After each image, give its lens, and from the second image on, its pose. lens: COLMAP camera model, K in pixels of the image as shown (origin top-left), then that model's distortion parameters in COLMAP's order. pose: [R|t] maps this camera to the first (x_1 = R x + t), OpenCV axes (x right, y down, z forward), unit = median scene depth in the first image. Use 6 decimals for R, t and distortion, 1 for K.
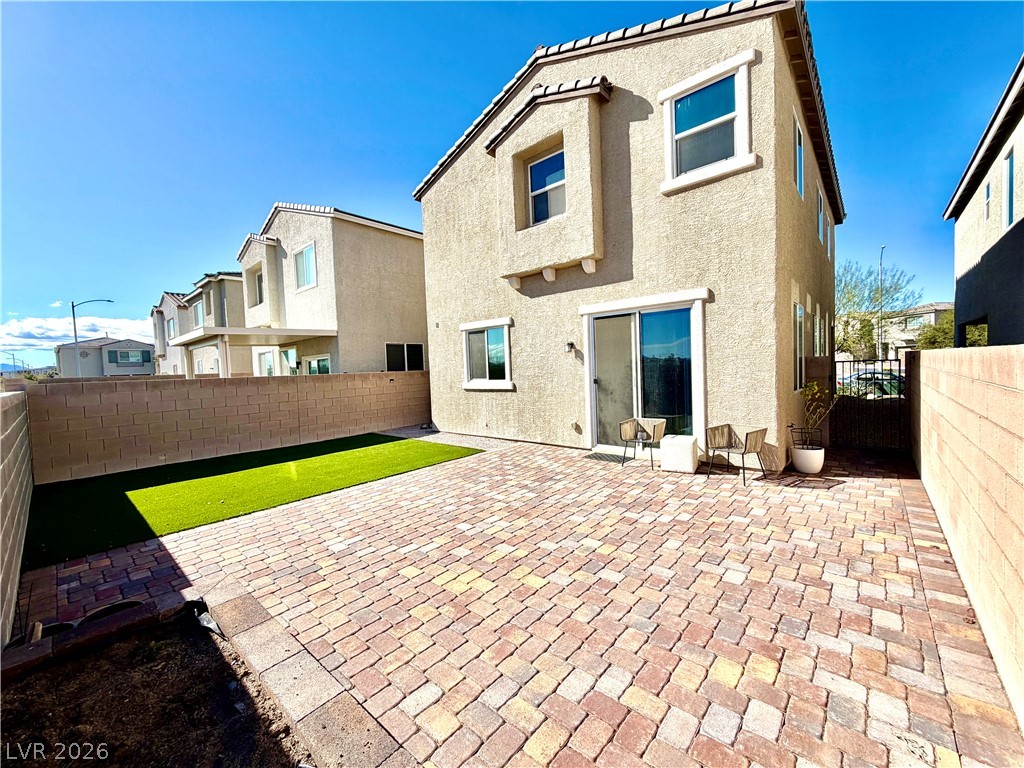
lens RADIAL K [[408.5, 0, 510.8], [0, 408.5, 386.0], [0, 0, 1]] dist [0.001329, -0.000711]
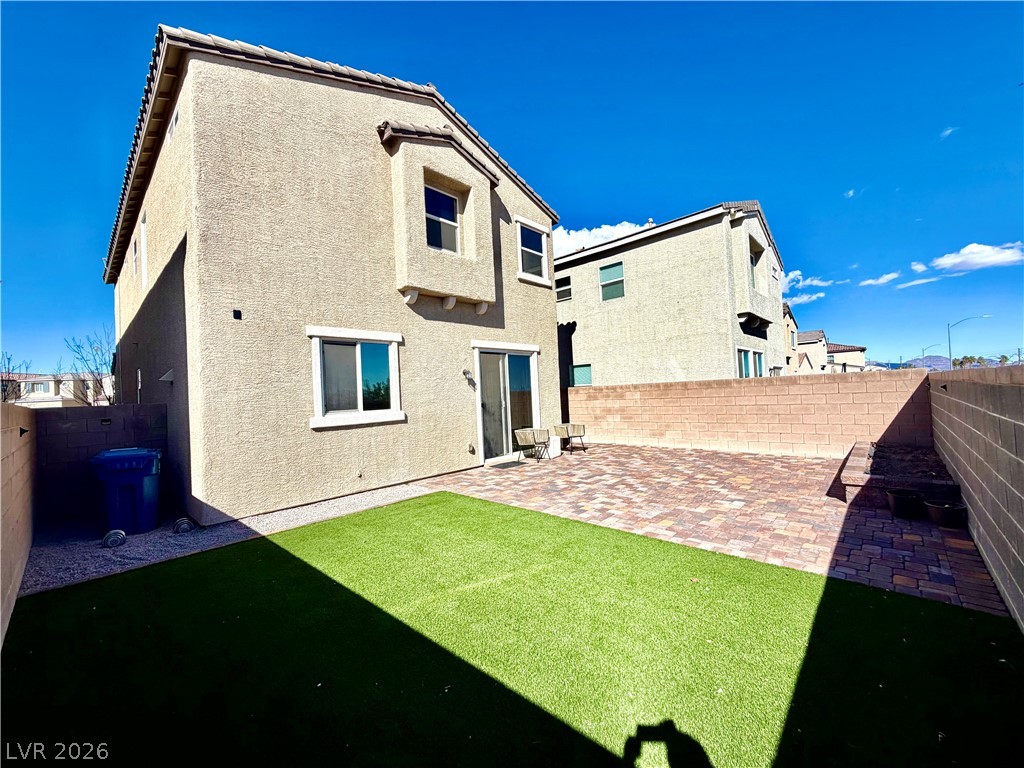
lens RADIAL K [[408.5, 0, 510.6], [0, 408.5, 384.3], [0, 0, 1]] dist [0.001329, -0.000711]
pose [[0.025729, 0.060976, 0.997808, -0.949273], [0.091268, 0.993826, -0.063086, 0.009320], [-0.995494, 0.092691, 0.020005, 0.882313]]
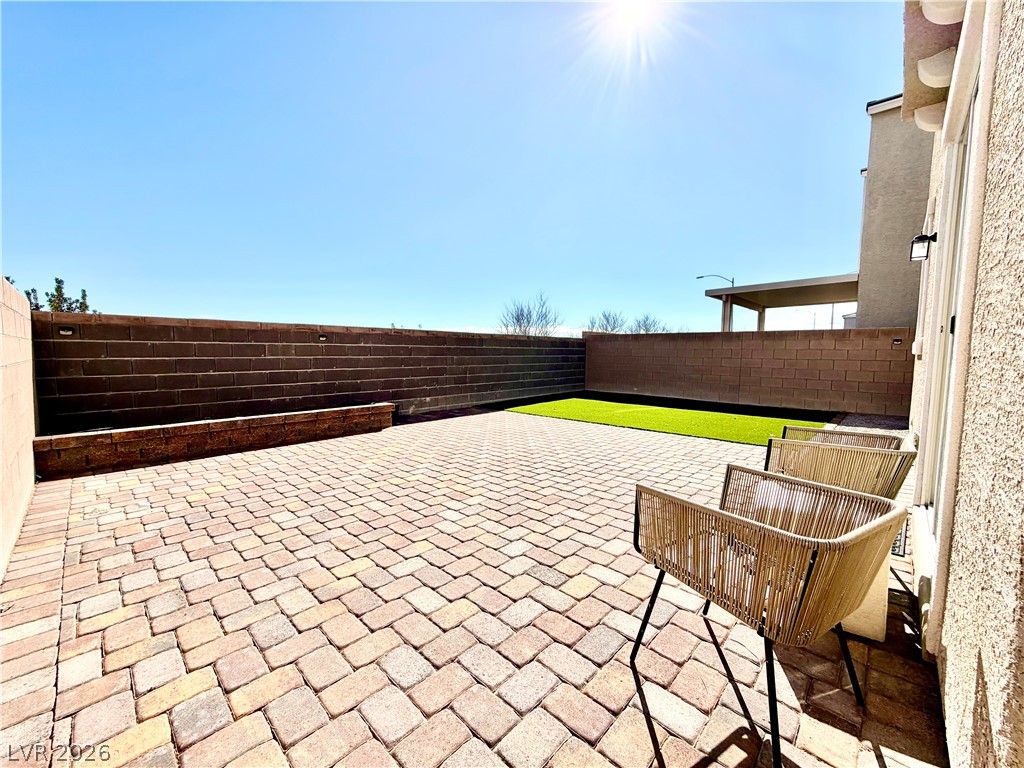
lens RADIAL K [[408.5, 0, 507.5], [0, 408.5, 383.9], [0, 0, 1]] dist [0.001329, -0.000711]
pose [[-0.038398, 0.115748, -0.992536, 0.578883], [-0.050013, 0.991801, 0.117597, 0.012904], [0.998010, 0.054156, -0.032295, 0.622835]]
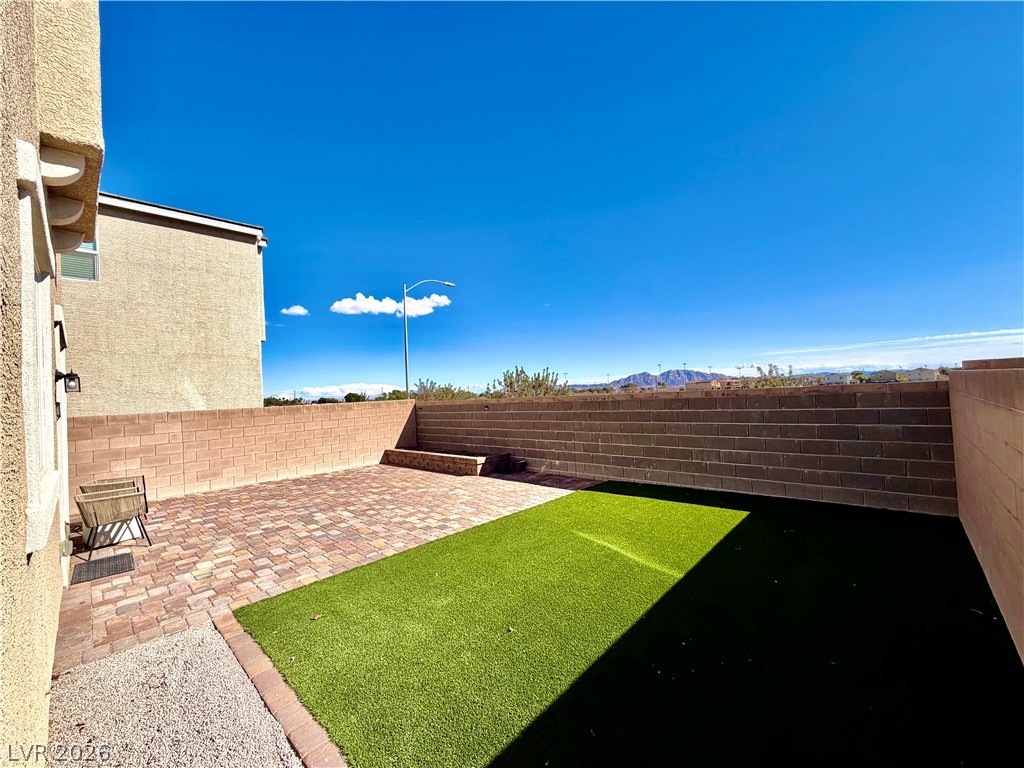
lens RADIAL K [[408.5, 0, 508.1], [0, 408.5, 383.4], [0, 0, 1]] dist [0.001329, -0.000711]
pose [[-0.995422, 0.089716, 0.032948, -0.394720], [0.090359, 0.995736, 0.018588, -0.057629], [-0.031139, 0.021480, -0.999284, 1.492840]]
